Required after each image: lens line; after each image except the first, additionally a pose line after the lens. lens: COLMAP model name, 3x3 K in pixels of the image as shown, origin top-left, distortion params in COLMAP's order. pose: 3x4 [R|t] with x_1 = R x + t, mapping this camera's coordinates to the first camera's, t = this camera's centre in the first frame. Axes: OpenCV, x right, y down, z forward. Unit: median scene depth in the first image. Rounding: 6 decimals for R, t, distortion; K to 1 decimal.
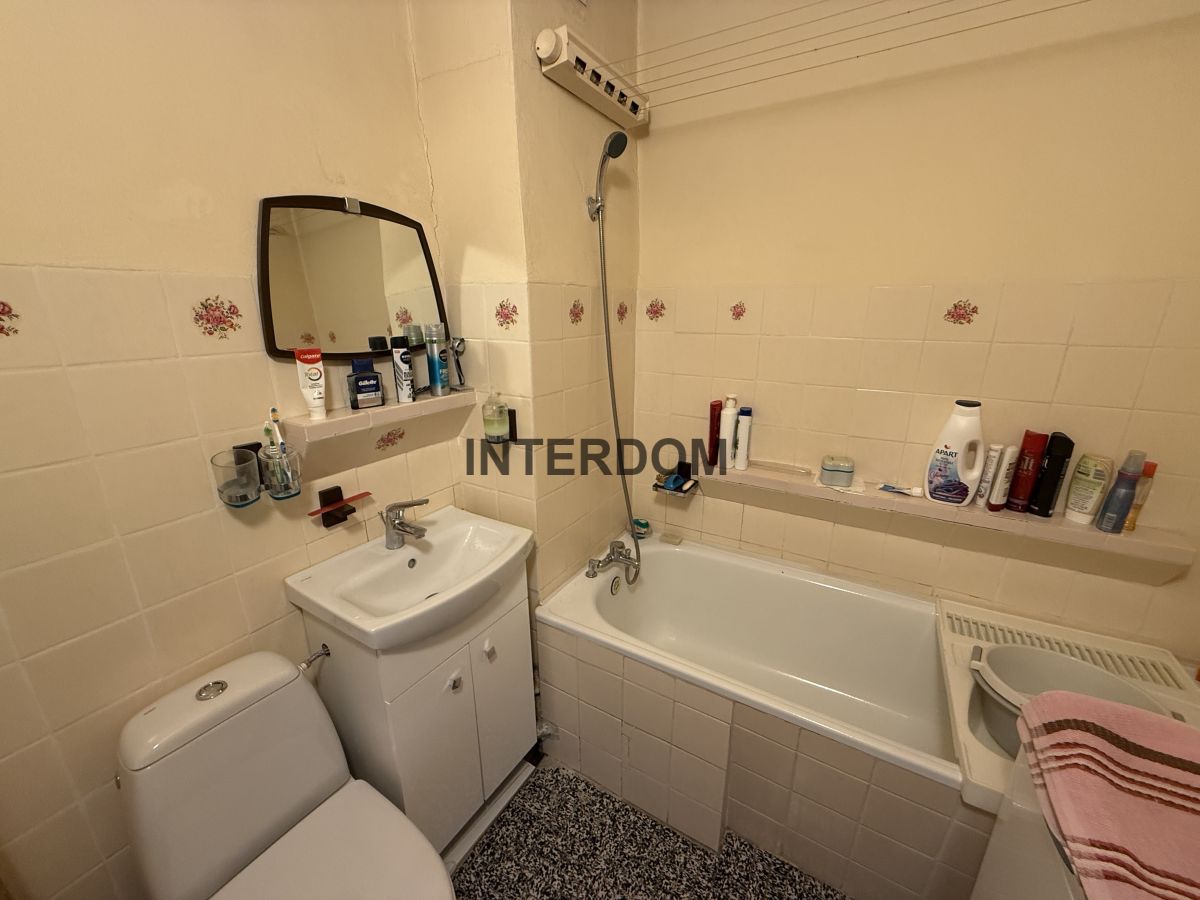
lens RADIAL K [[477.3, 0, 597.3], [0, 477.3, 448.4], [0, 0, 1]] dist [-0.001624, -0.000135]
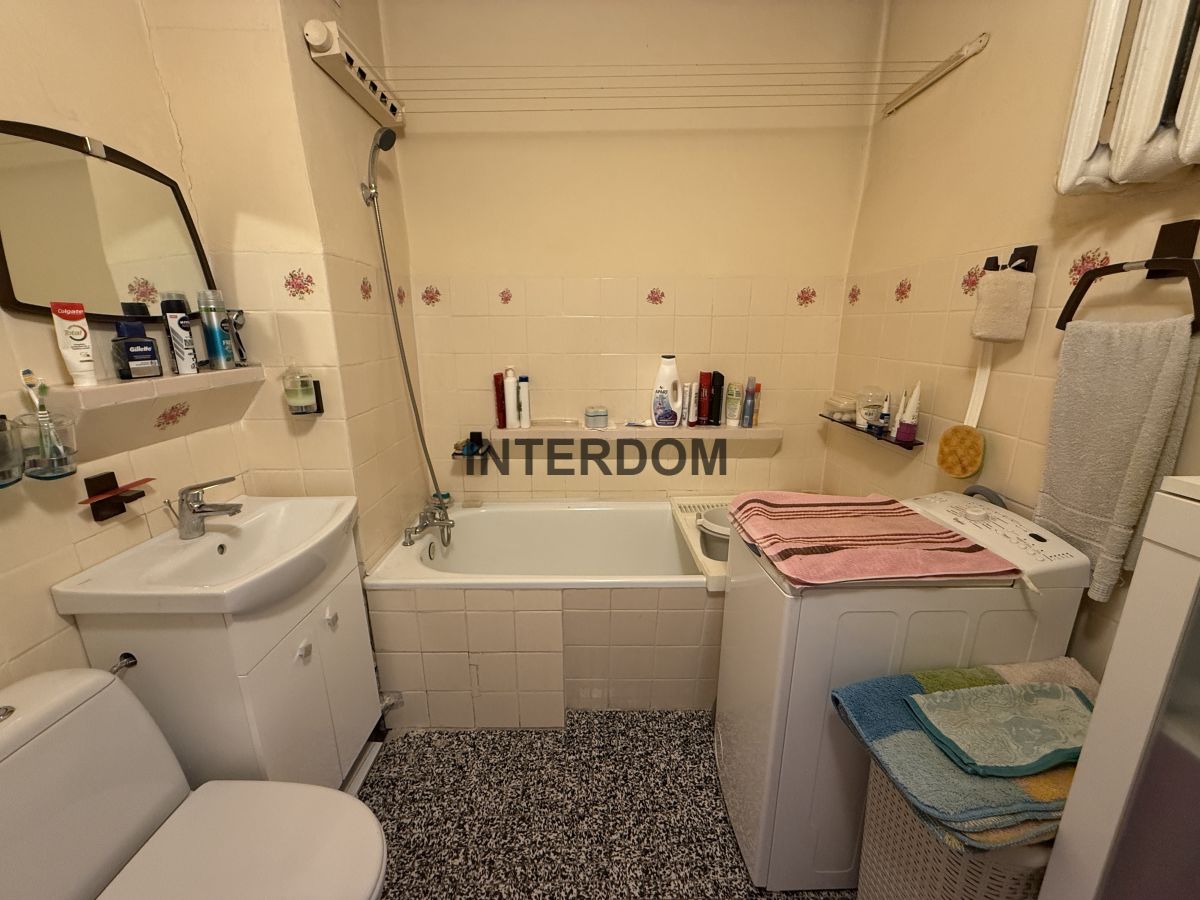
lens RADIAL K [[477.3, 0, 597.3], [0, 477.3, 448.4], [0, 0, 1]] dist [-0.001624, -0.000135]
pose [[0.852251, -0.131012, 0.506463, -0.207932], [0.150248, 0.988644, 0.002913, 0.152341], [-0.501093, 0.073612, 0.862257, -0.156816]]
